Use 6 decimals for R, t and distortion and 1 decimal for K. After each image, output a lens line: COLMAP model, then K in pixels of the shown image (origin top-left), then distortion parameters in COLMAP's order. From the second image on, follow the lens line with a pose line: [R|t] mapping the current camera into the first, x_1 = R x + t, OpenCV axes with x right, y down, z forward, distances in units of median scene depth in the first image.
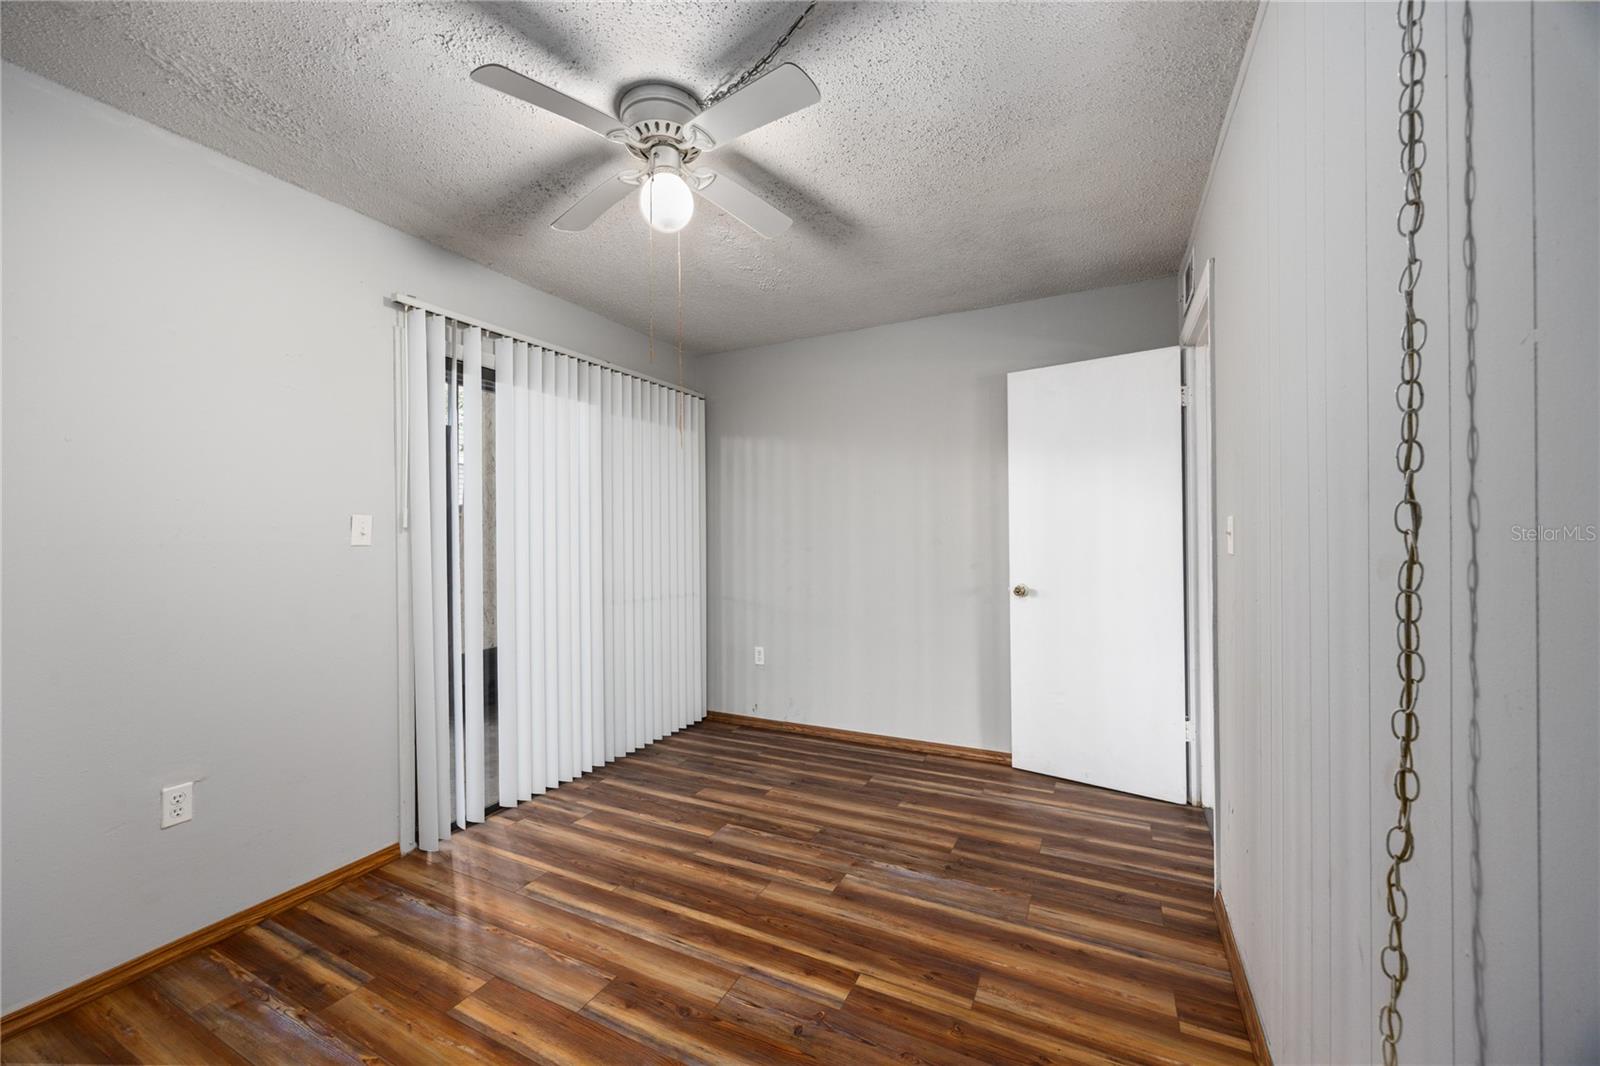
lens RADIAL K [[620.0, 0, 798.0], [0, 620.0, 529.1], [0, 0, 1]] dist [-0.001397, -0.000140]
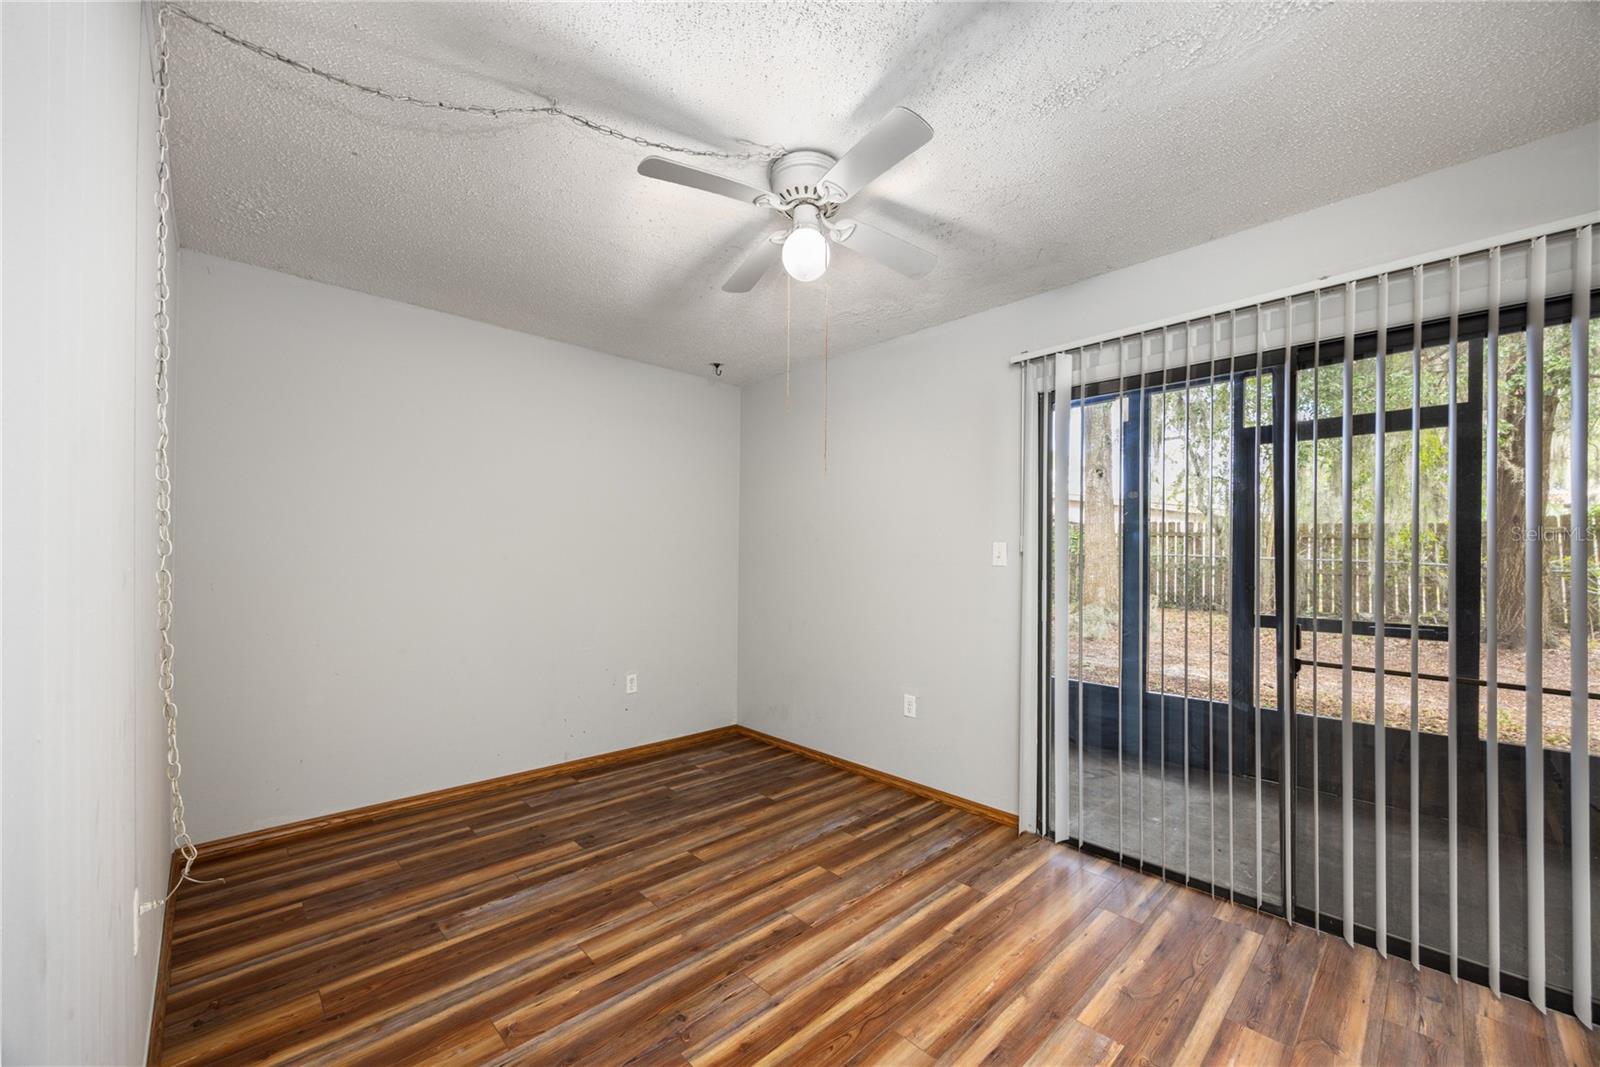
lens RADIAL K [[620.0, 0, 810.9], [0, 620.0, 555.6], [0, 0, 1]] dist [-0.001397, -0.000140]
pose [[-0.331415, 0.004348, -0.943475, 0.755182], [0.000224, 0.999990, 0.004529, -0.000195], [0.943485, 0.001289, -0.331412, 1.261102]]
